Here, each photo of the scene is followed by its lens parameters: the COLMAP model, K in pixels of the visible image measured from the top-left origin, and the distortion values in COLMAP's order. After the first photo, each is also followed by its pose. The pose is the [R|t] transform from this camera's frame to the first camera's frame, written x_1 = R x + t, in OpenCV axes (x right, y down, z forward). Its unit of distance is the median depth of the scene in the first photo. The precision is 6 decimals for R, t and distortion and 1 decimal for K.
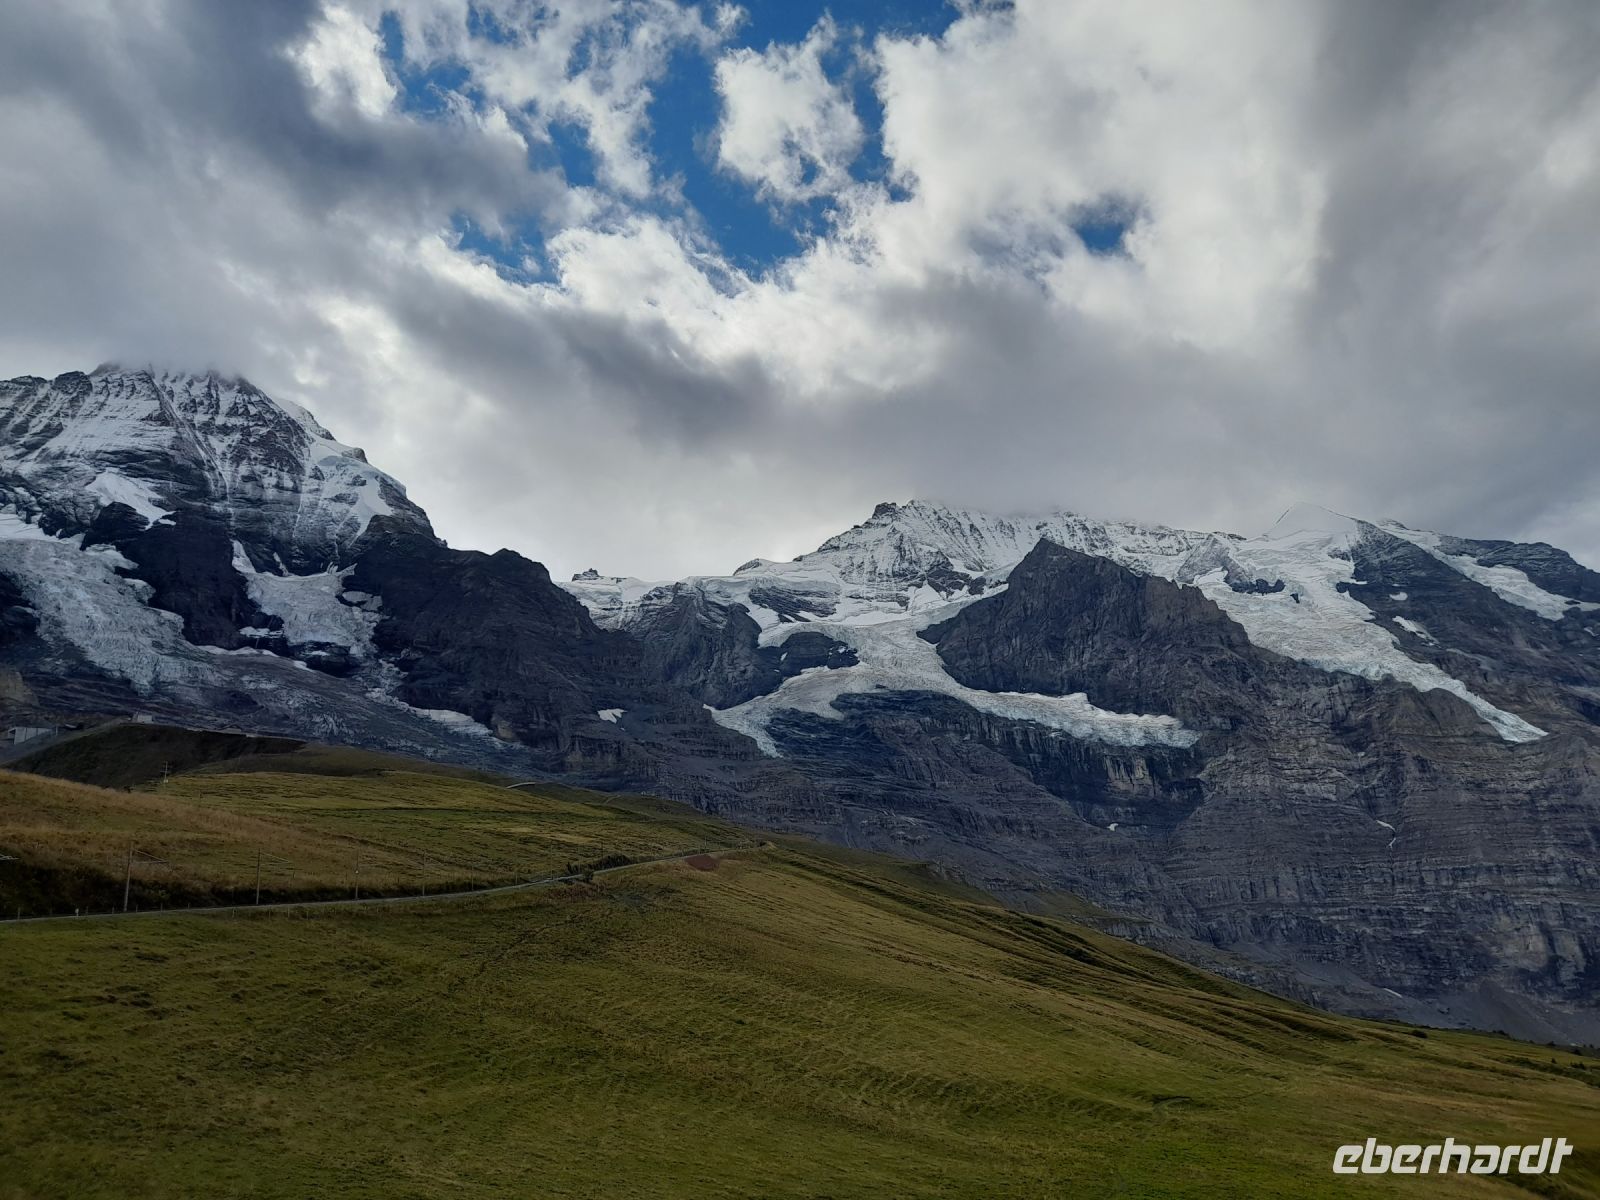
lens RADIAL K [[1165.5, 0, 792.4], [0, 1165.5, 604.3], [0, 0, 1]] dist [0.074180, -0.059343]
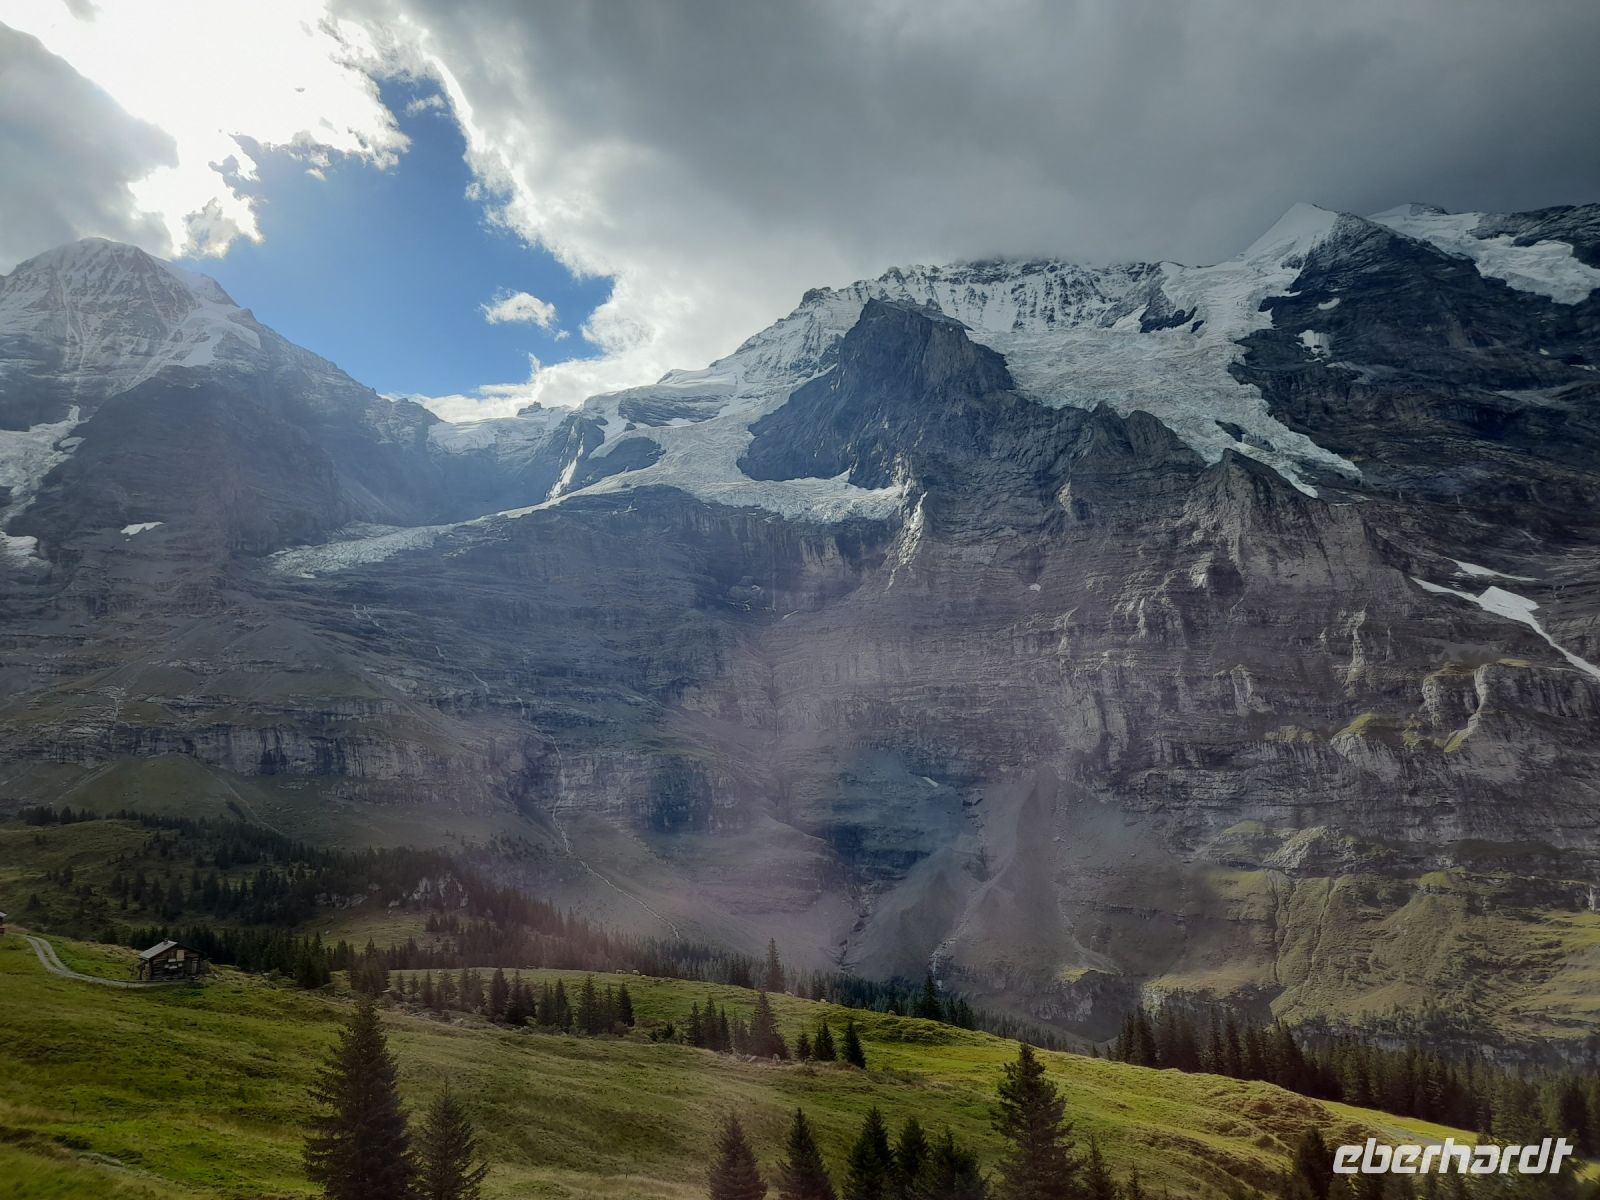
lens RADIAL K [[1165.5, 0, 797.4], [0, 1165.5, 608.3], [0, 0, 1]] dist [0.074180, -0.059343]
pose [[0.934865, -0.059824, -0.349927, 0.531738], [0.104874, 0.988246, 0.111229, 0.079351], [0.339160, -0.140683, 0.930150, 0.167960]]
